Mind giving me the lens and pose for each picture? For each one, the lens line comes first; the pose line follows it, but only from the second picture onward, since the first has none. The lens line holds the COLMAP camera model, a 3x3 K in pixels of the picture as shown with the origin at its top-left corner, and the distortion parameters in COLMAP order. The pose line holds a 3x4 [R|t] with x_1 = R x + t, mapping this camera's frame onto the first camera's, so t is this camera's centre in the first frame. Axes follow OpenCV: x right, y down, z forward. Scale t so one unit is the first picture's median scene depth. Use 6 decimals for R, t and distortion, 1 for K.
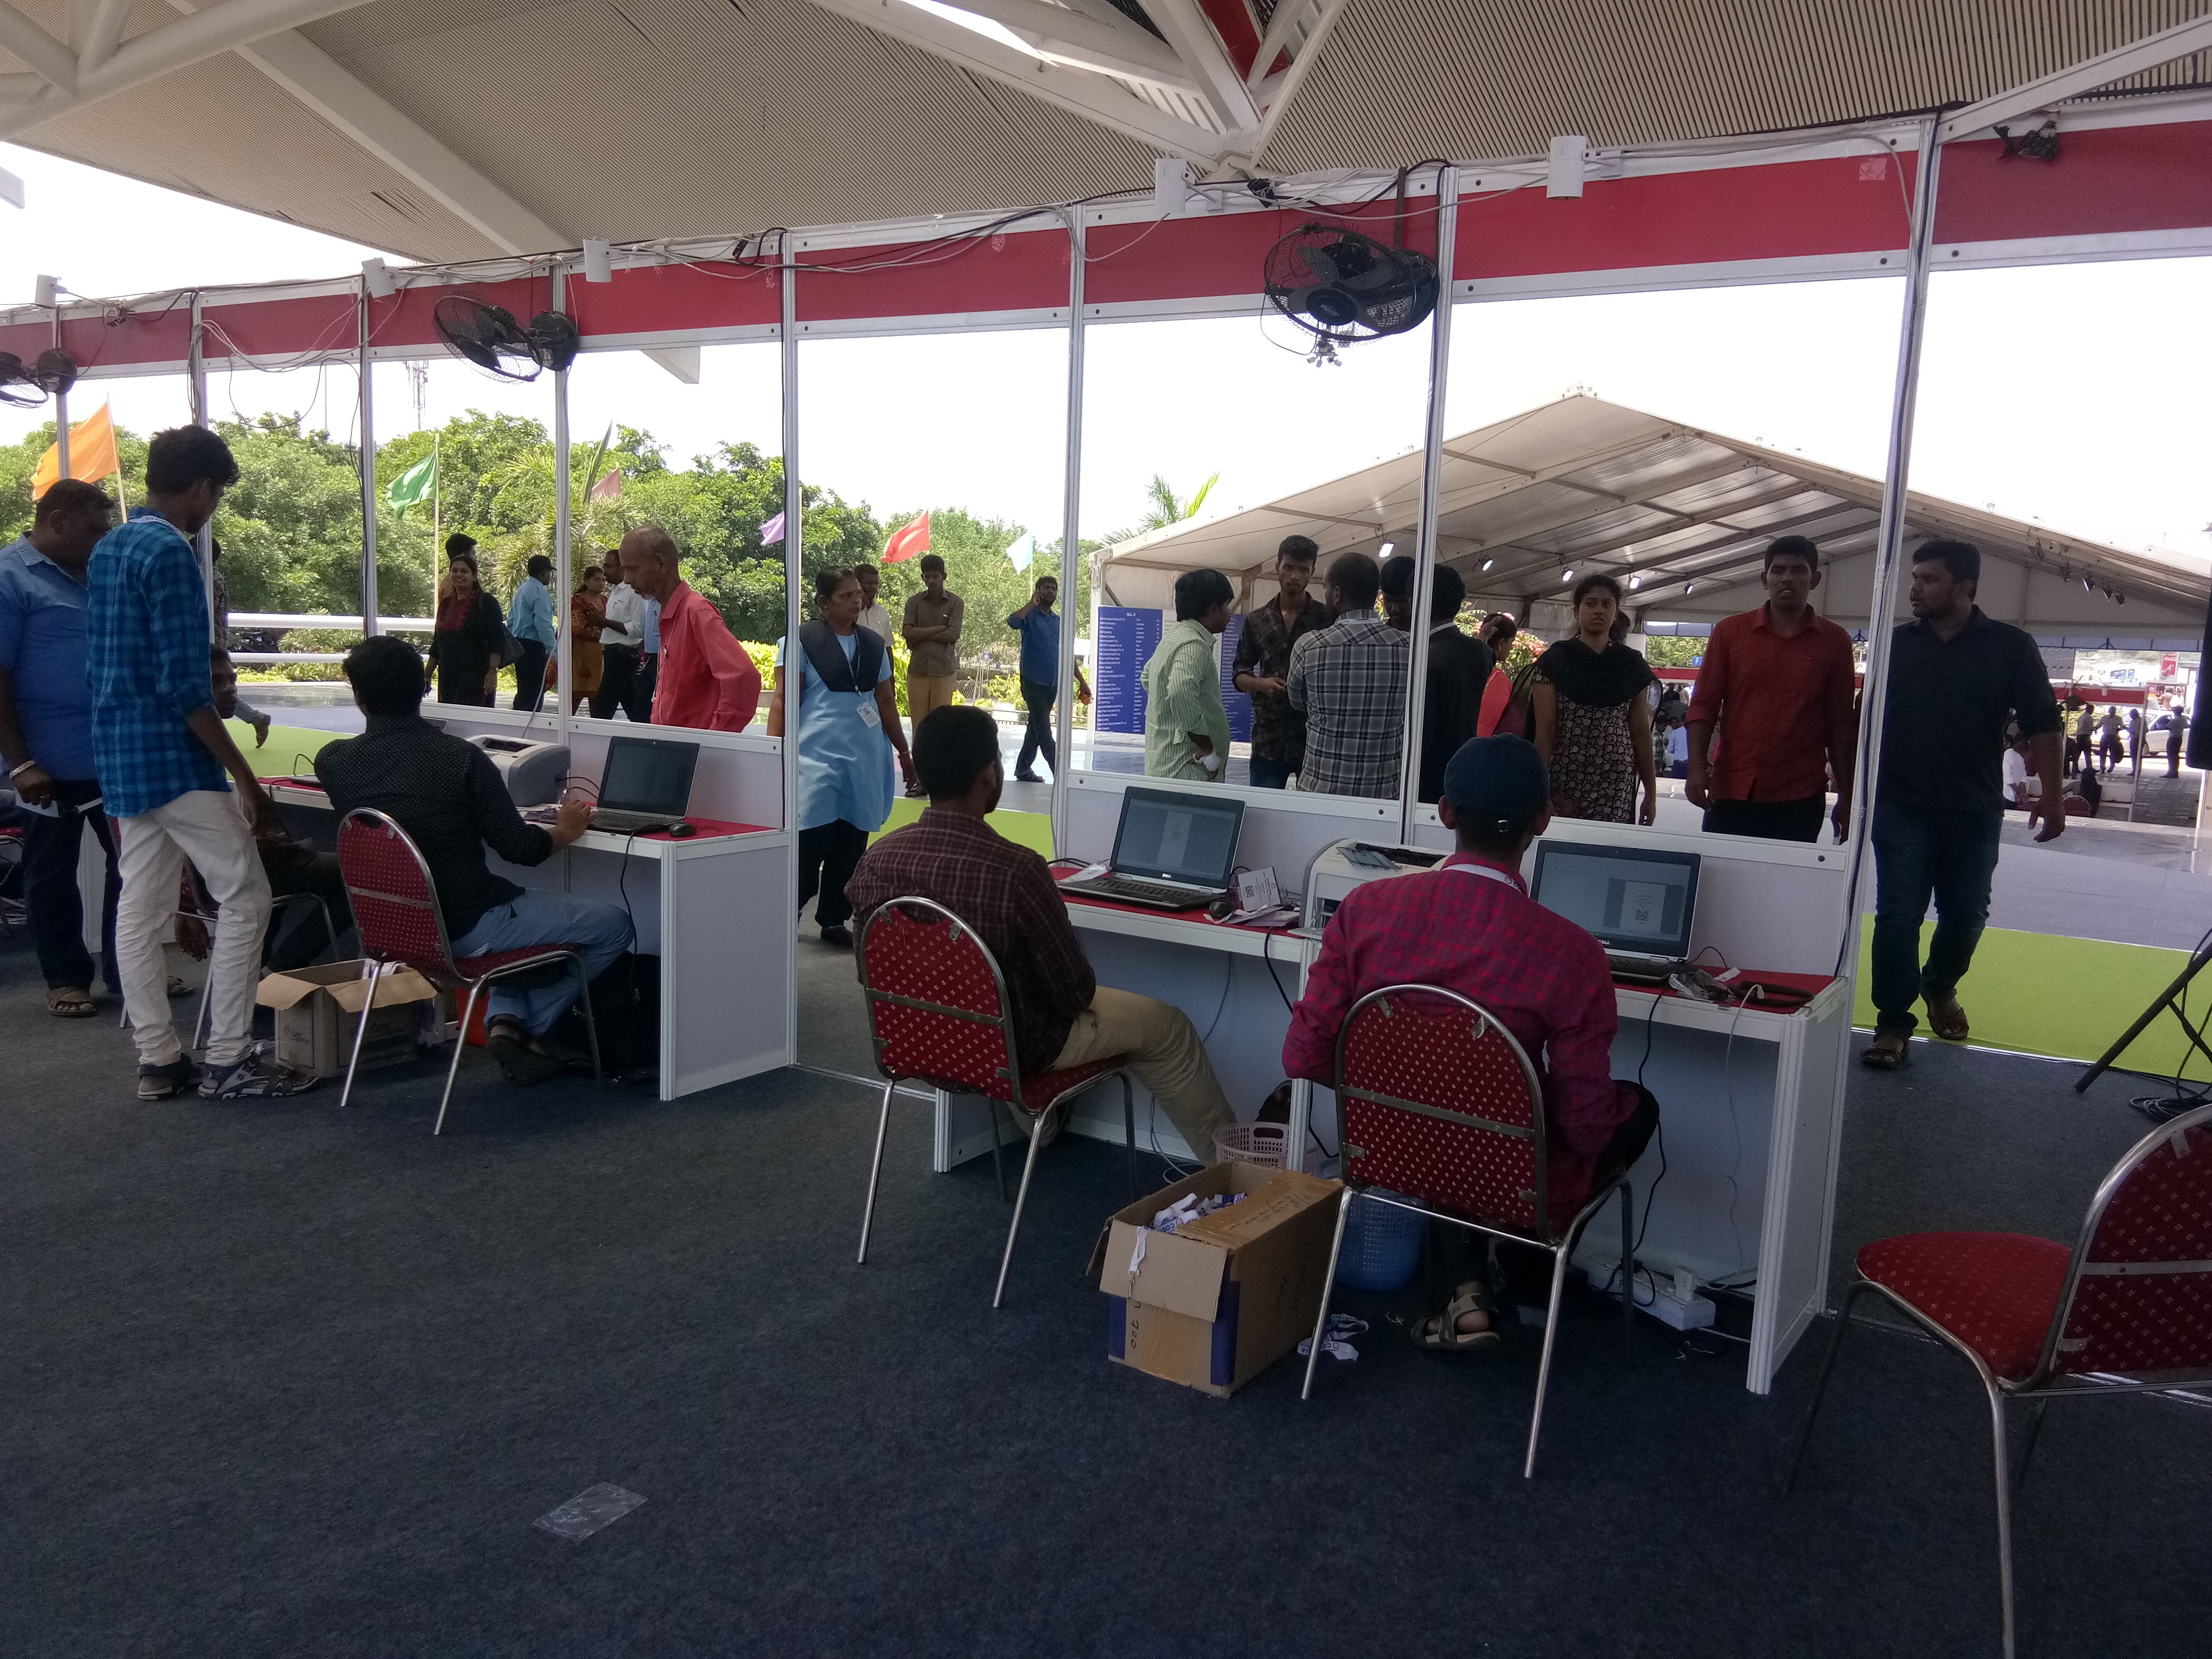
lens RADIAL K [[1725.1, 0, 1097.1], [0, 1725.1, 849.3], [0, 0, 1]] dist [0.101341, -0.145349]
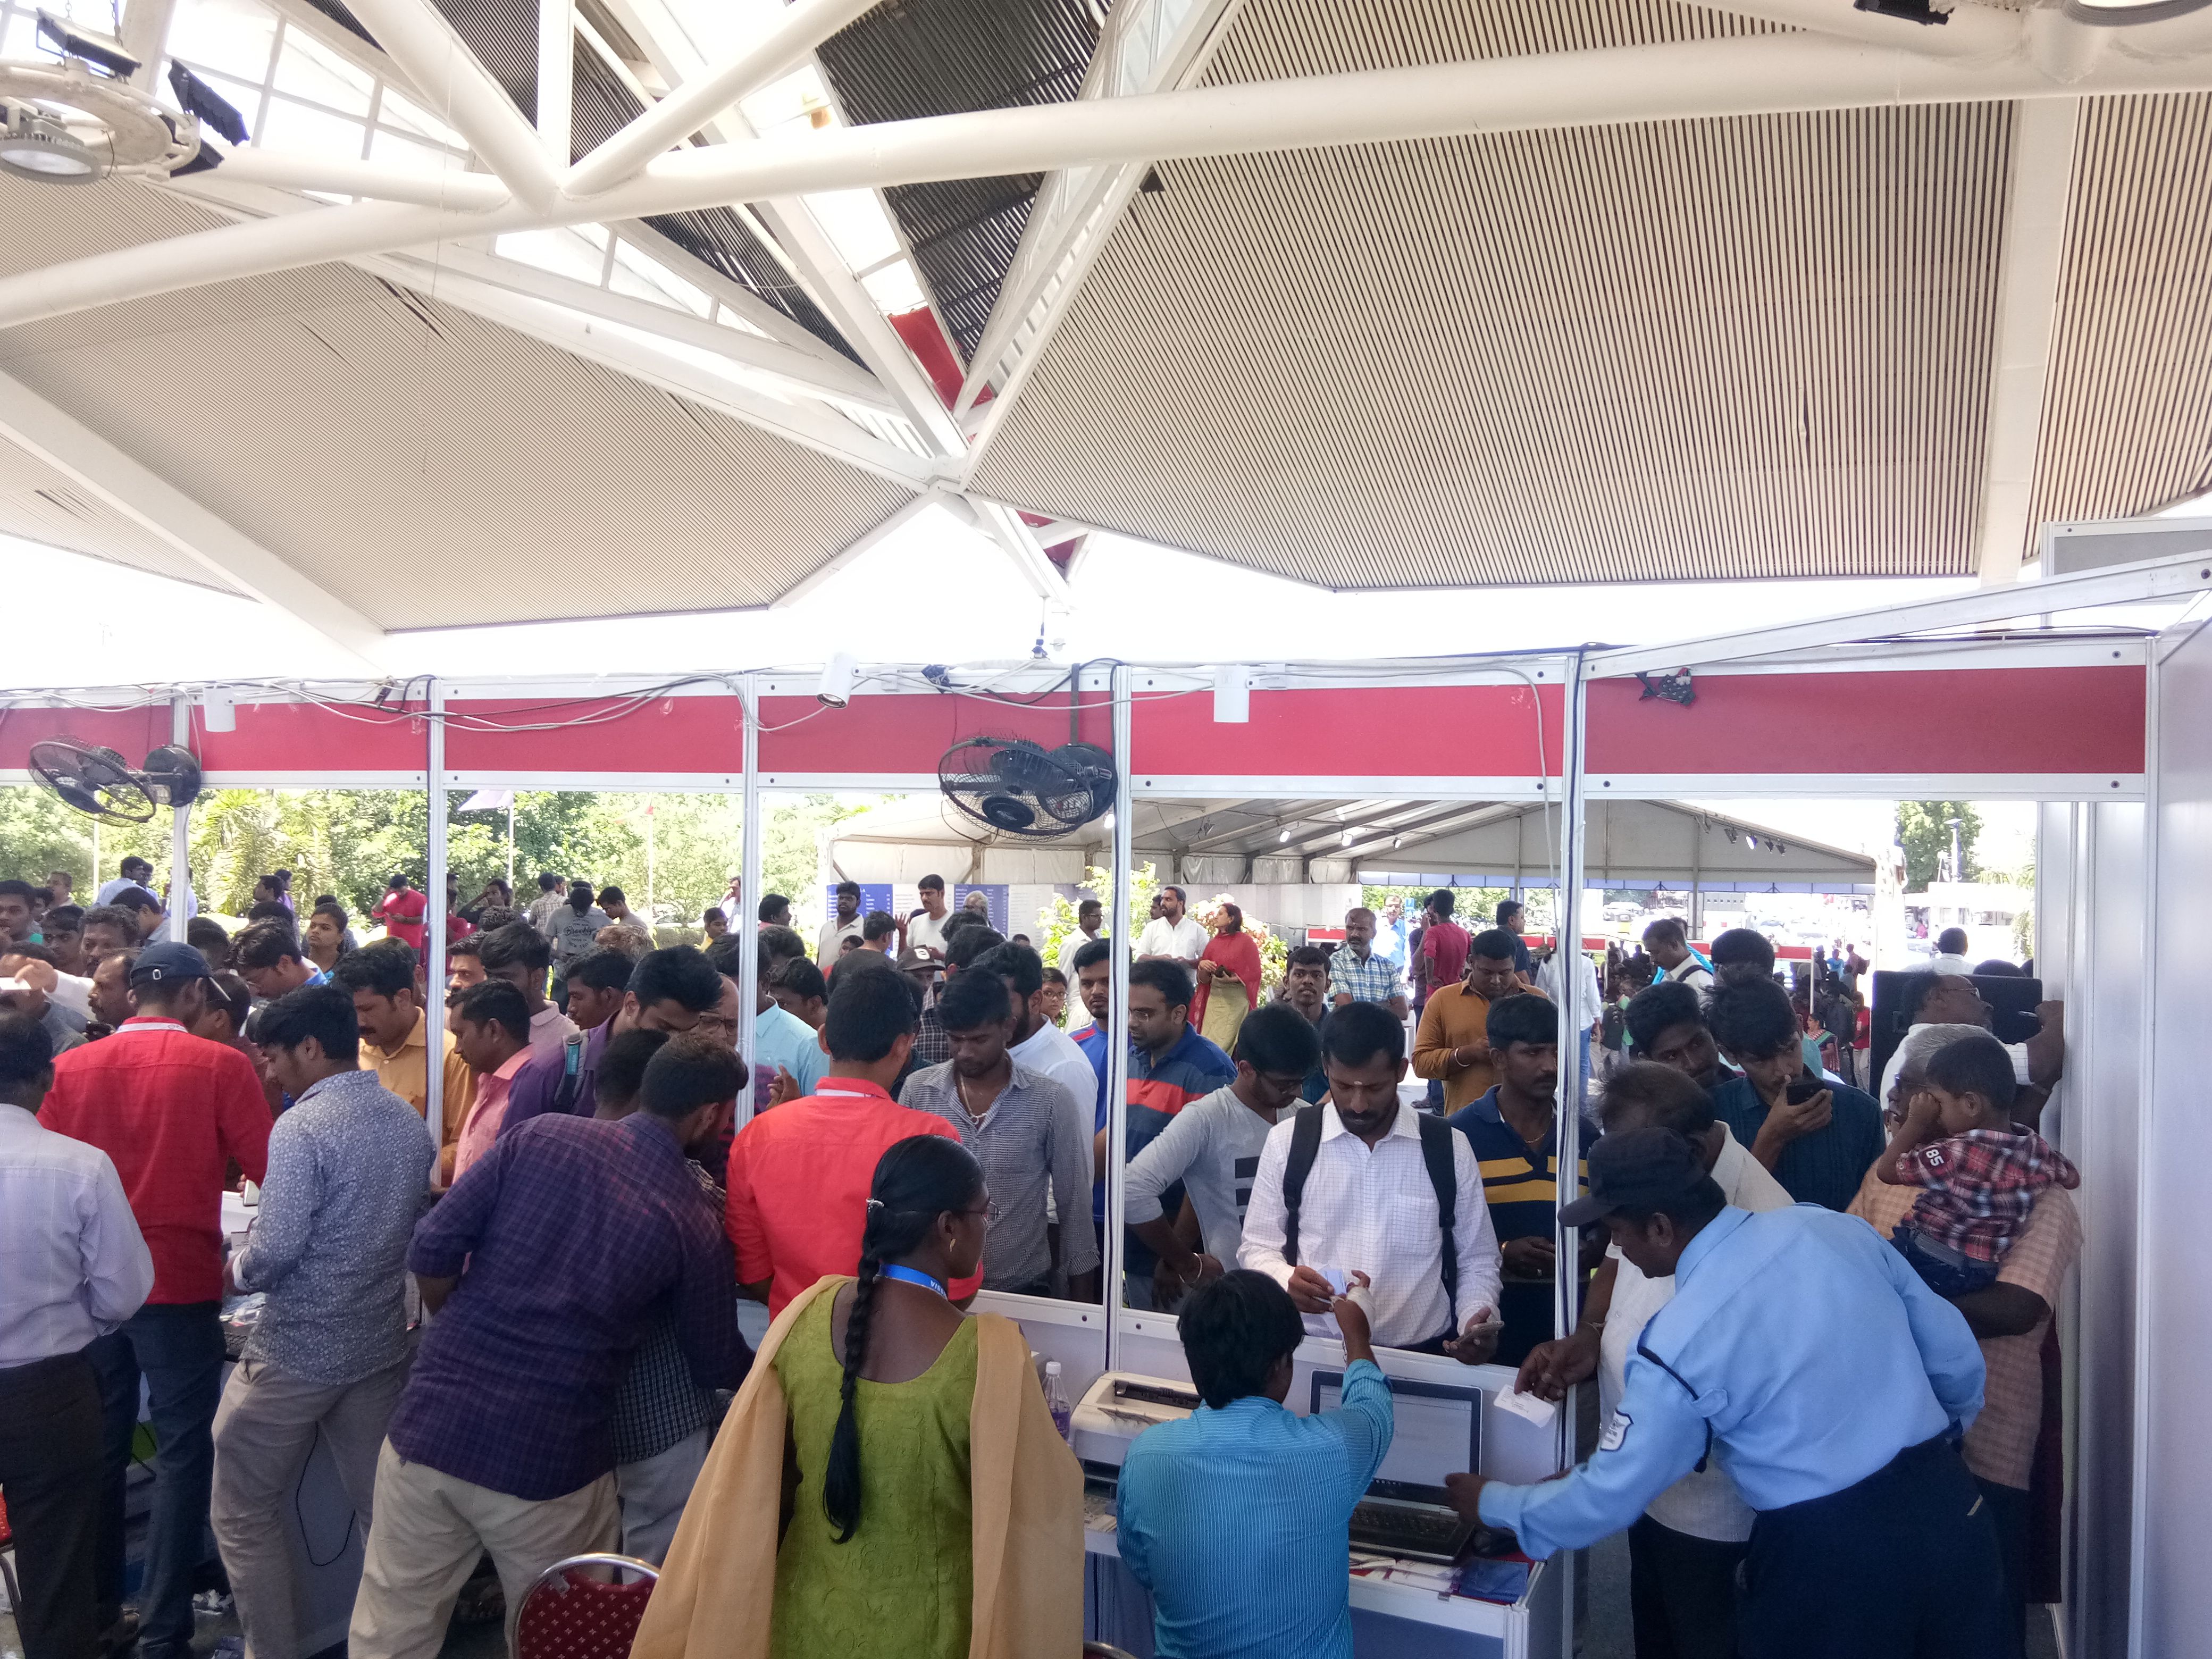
lens RADIAL K [[1729.3, 0, 1099.5], [0, 1729.3, 850.3], [0, 0, 1]] dist [0.090950, -0.119482]
pose [[0.988302, -0.019291, 0.151285, 0.033883], [0.039557, 0.990444, -0.132117, -0.138990], [-0.147291, 0.136556, 0.979621, 0.043980]]
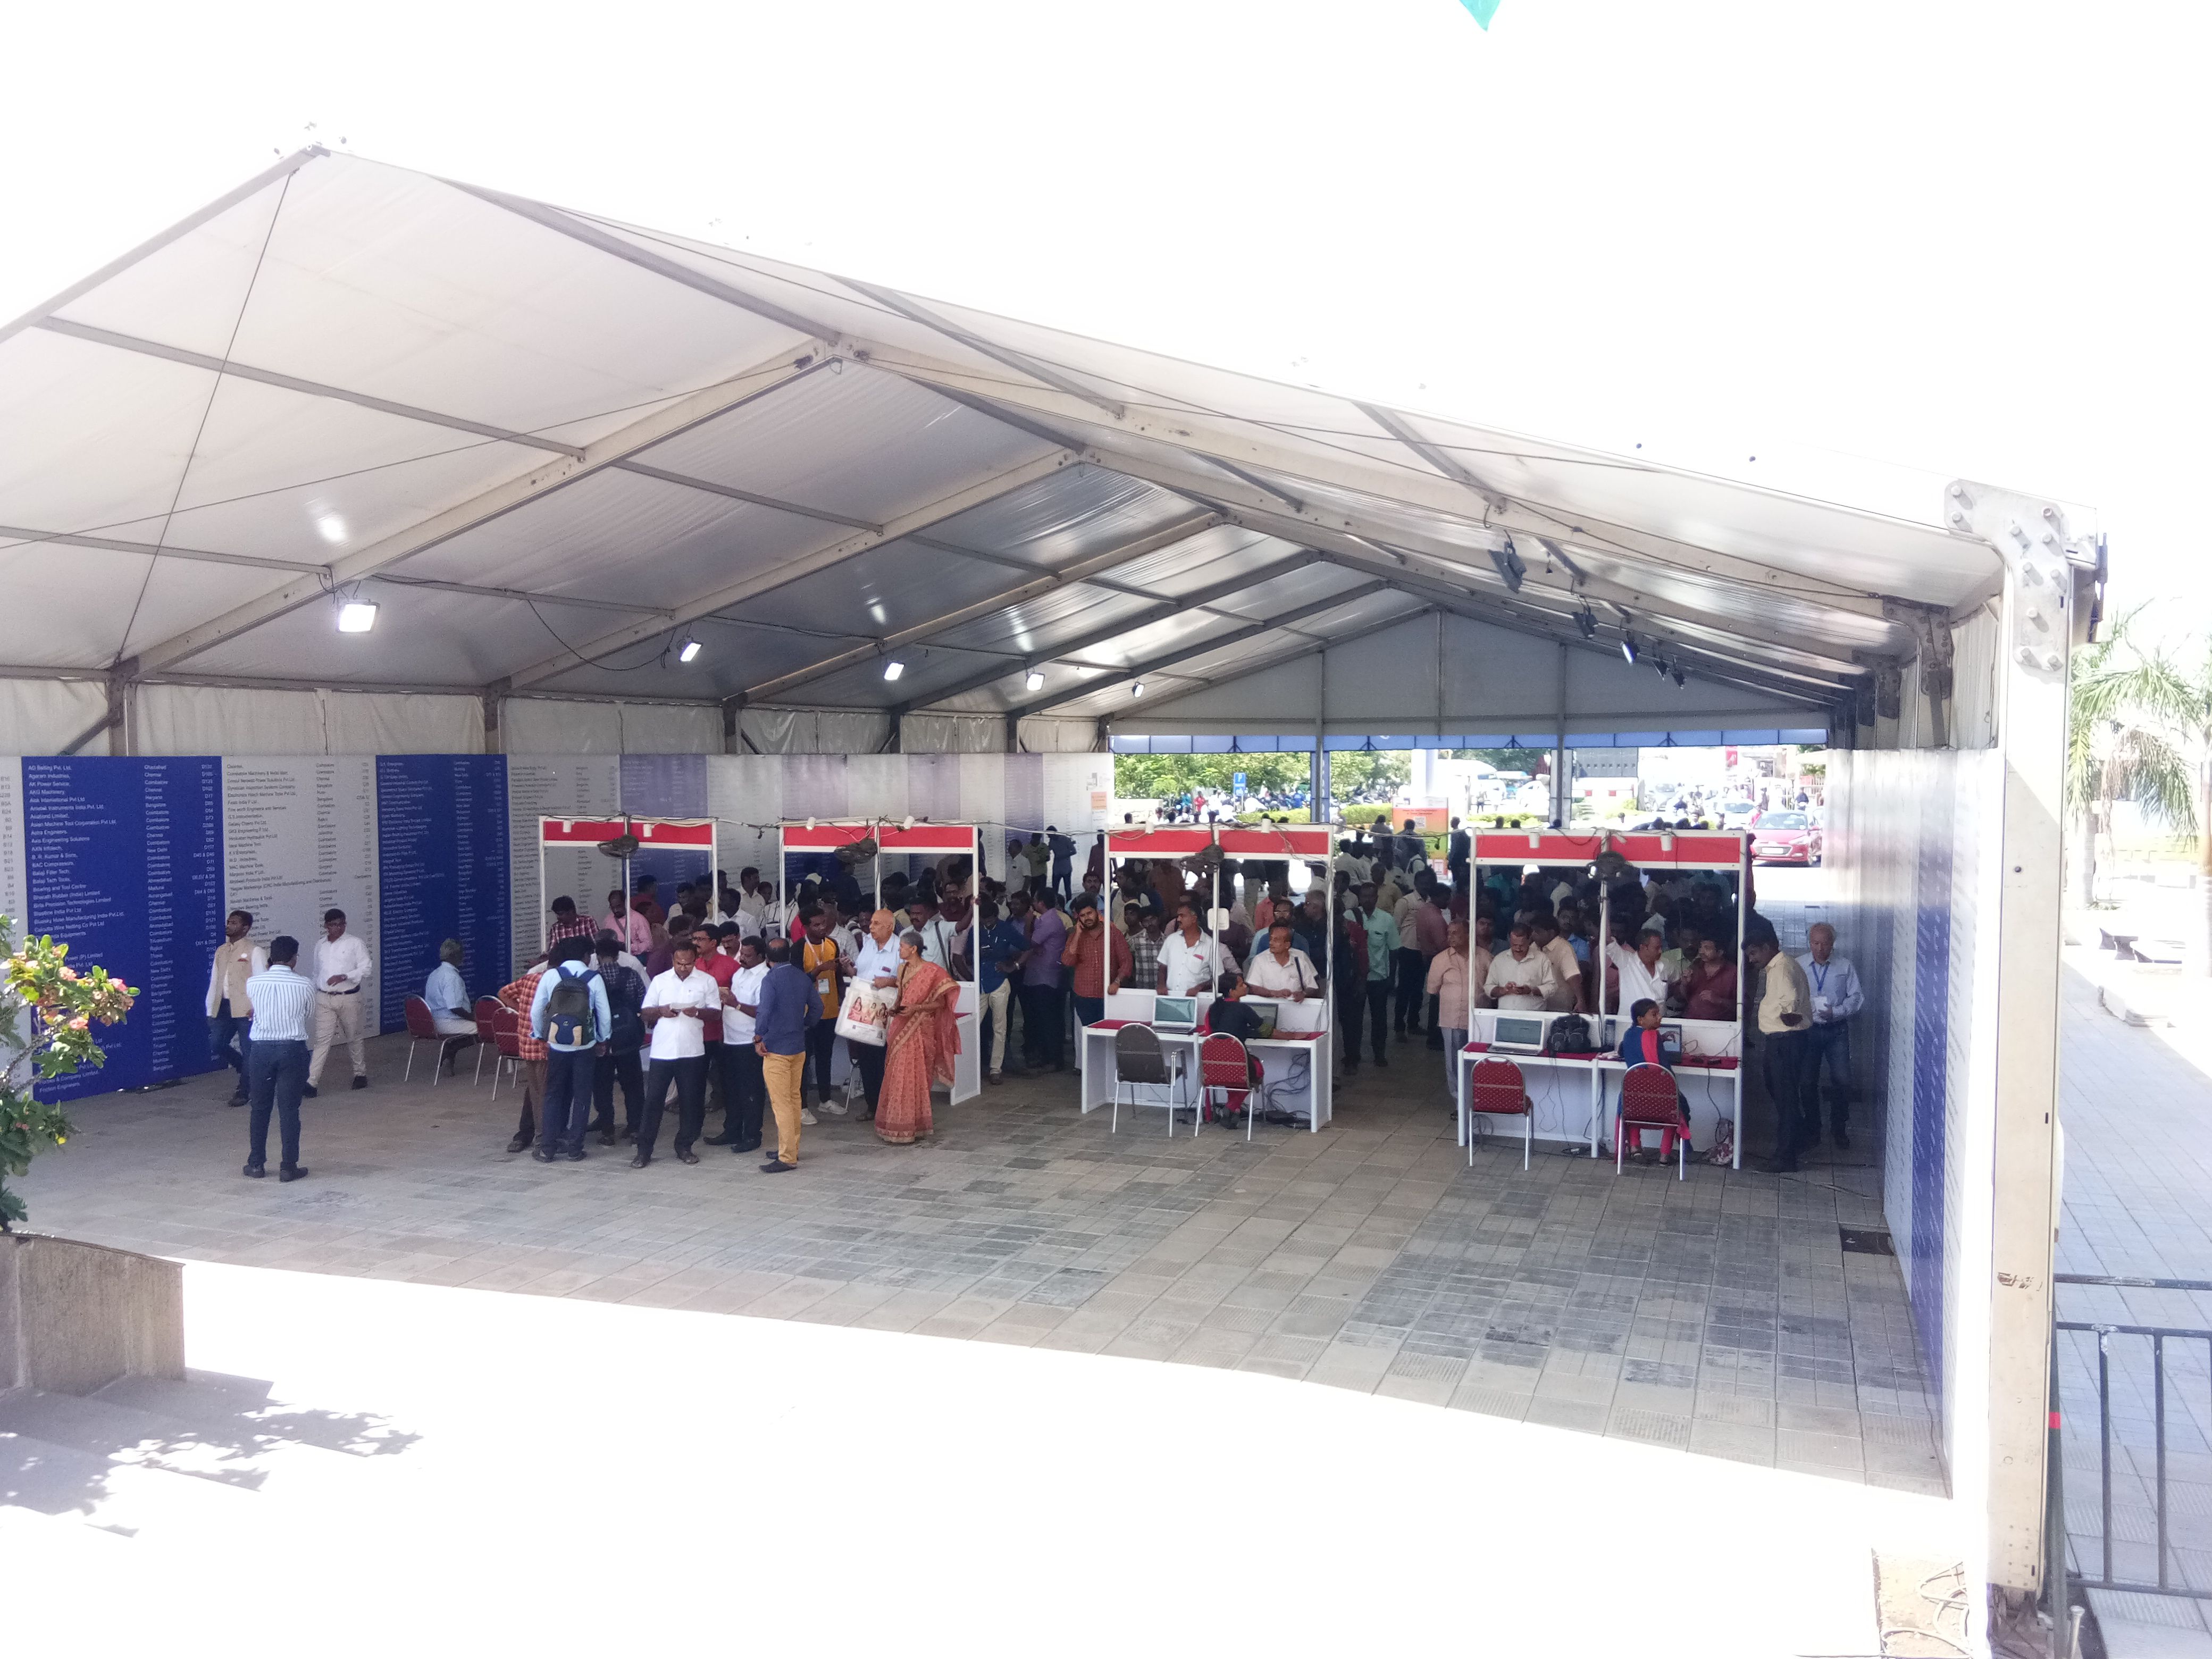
lens RADIAL K [[1613.7, 0, 1098.2], [0, 1613.7, 825.1], [0, 0, 1]] dist [0.029449, -0.101199]
pose [[0.983082, -0.055488, 0.174560, 1.960519], [0.070395, 0.994274, -0.080396, -0.396479], [-0.169100, 0.091324, 0.981359, 3.393488]]
